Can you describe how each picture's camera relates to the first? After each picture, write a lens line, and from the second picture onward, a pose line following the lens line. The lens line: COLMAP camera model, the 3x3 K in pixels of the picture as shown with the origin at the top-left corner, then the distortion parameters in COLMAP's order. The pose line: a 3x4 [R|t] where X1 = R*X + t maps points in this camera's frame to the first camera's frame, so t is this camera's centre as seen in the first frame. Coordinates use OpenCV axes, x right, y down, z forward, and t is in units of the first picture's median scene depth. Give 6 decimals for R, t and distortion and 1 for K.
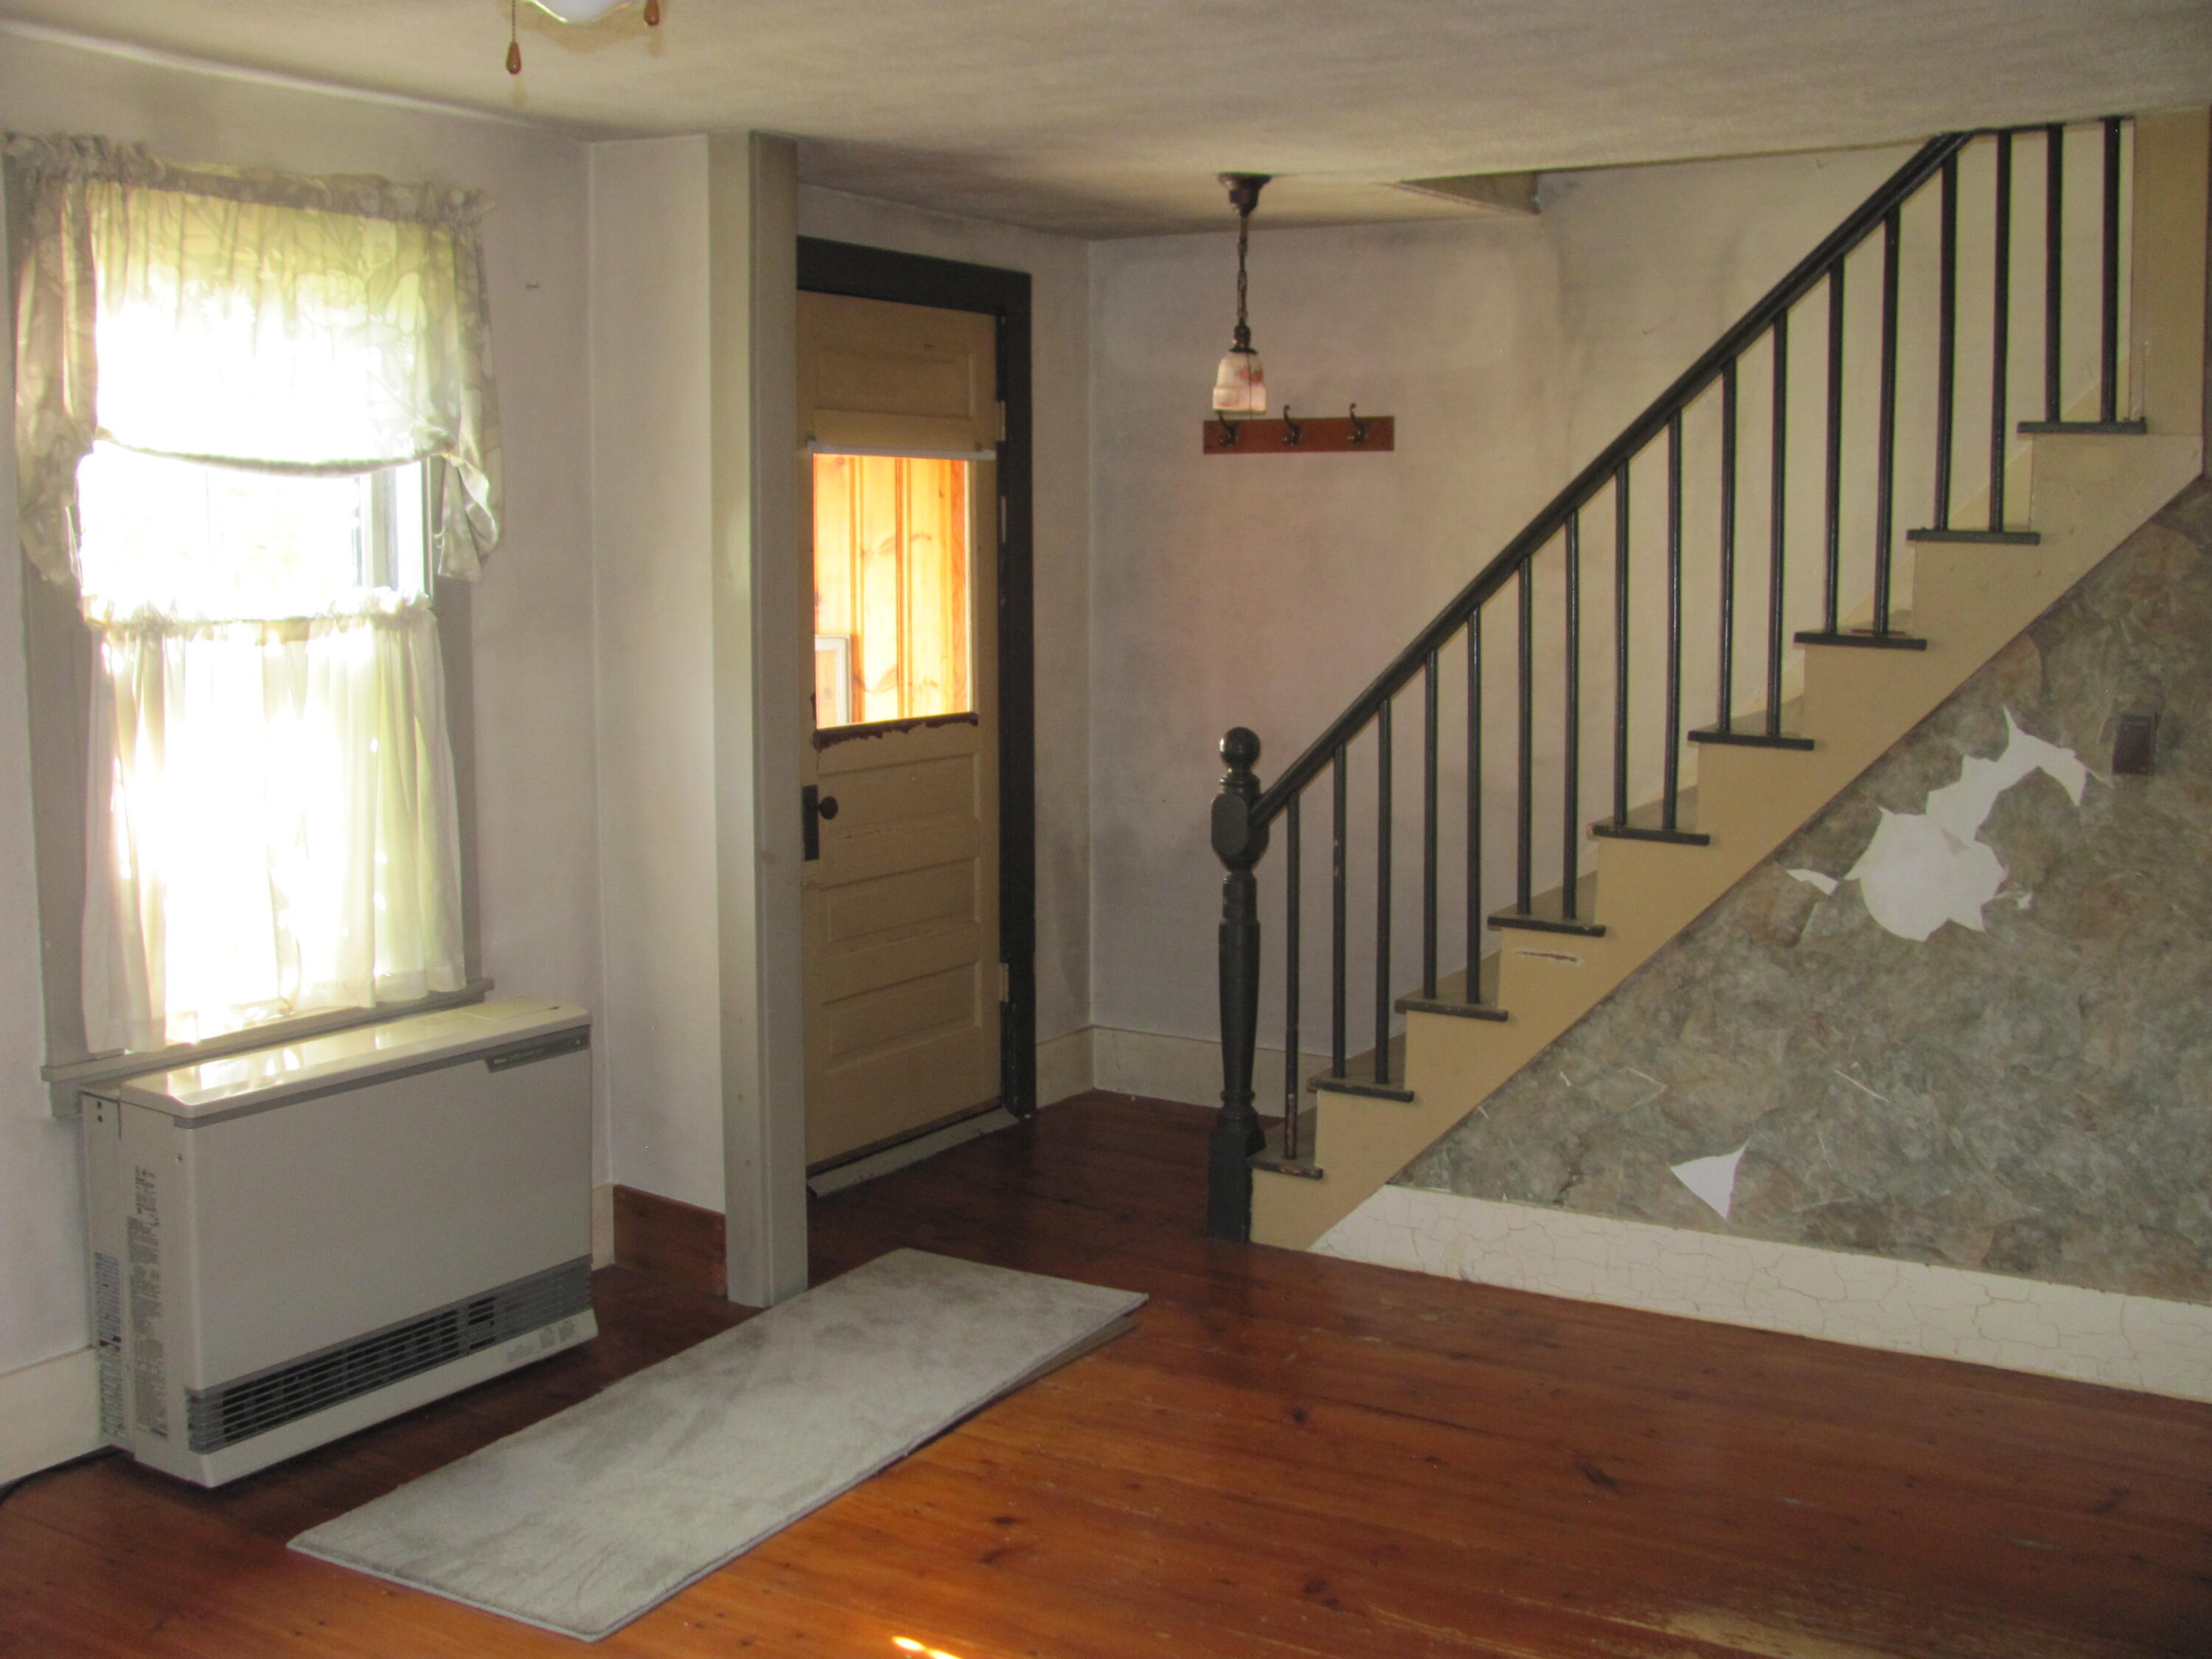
lens RADIAL K [[2331.4, 0, 1098.4], [0, 2331.4, 827.2], [0, 0, 1]] dist [-0.227340, 0.294369]
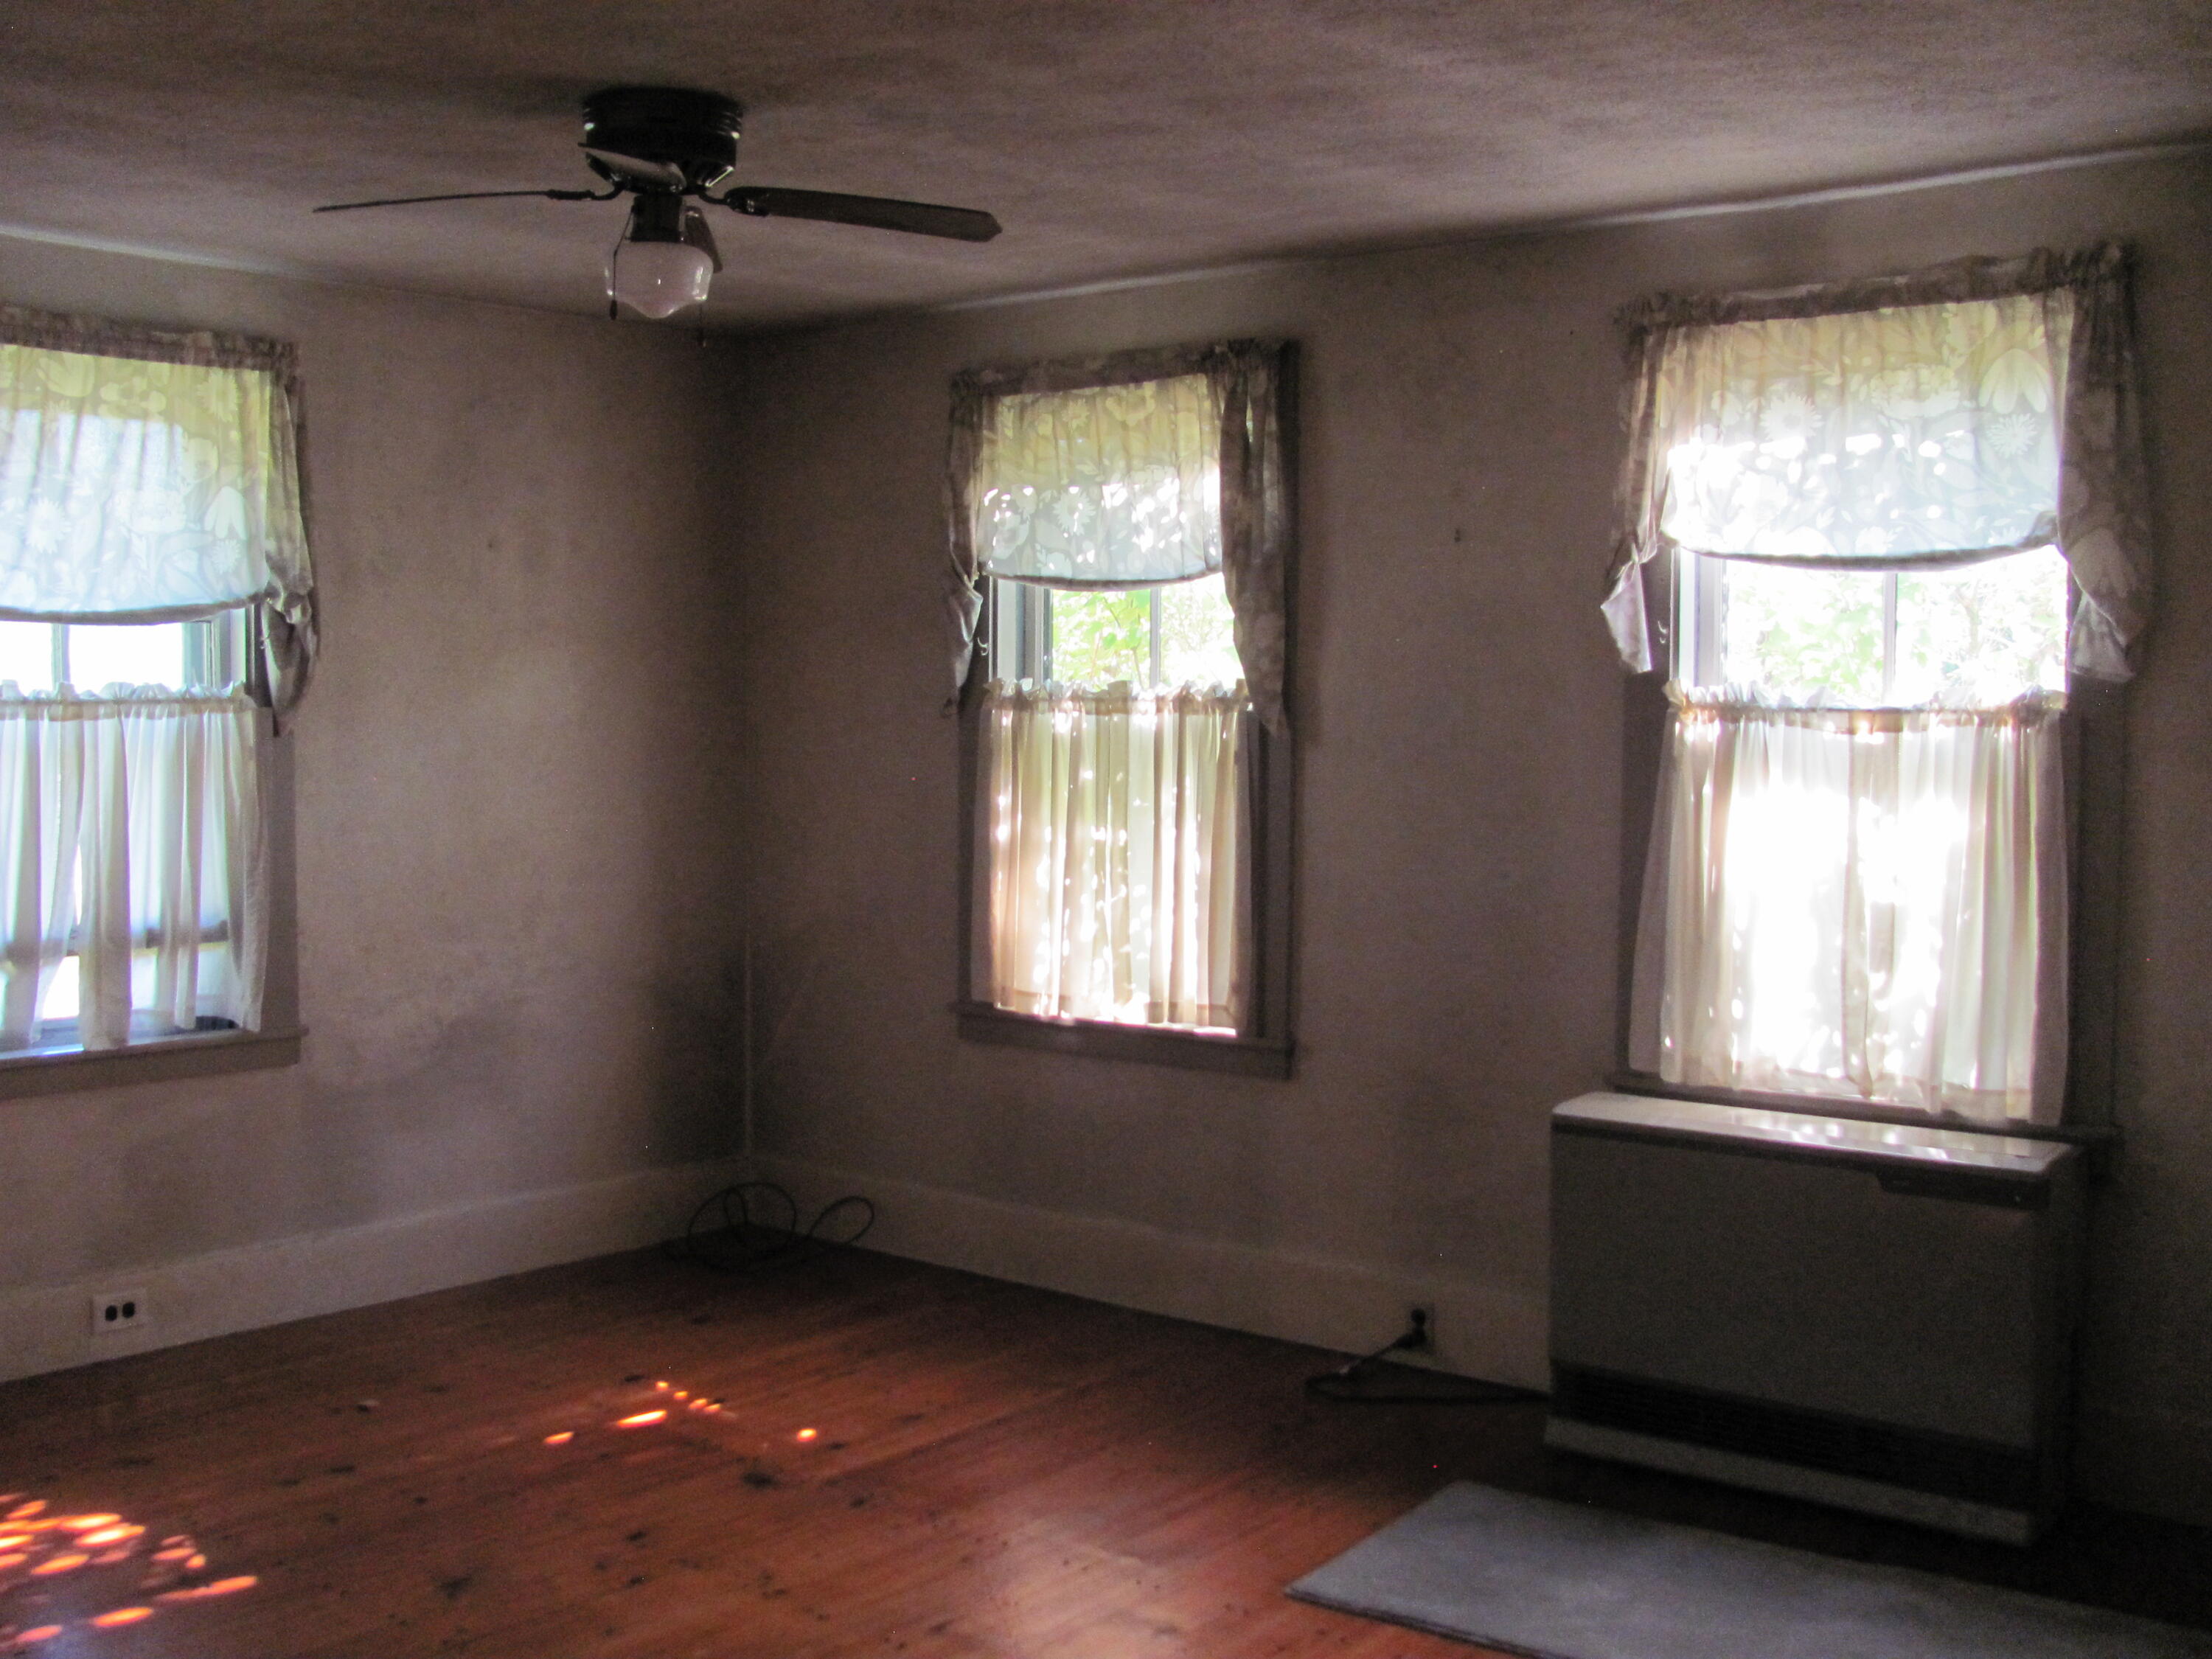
lens RADIAL K [[2331.4, 0, 1098.4], [0, 2331.4, 827.2], [0, 0, 1]] dist [-0.227340, 0.294369]
pose [[-0.135803, 0.067040, -0.988465, 0.716086], [-0.116697, 0.989680, 0.083155, -0.084917], [0.983839, 0.126643, -0.126578, 0.801476]]
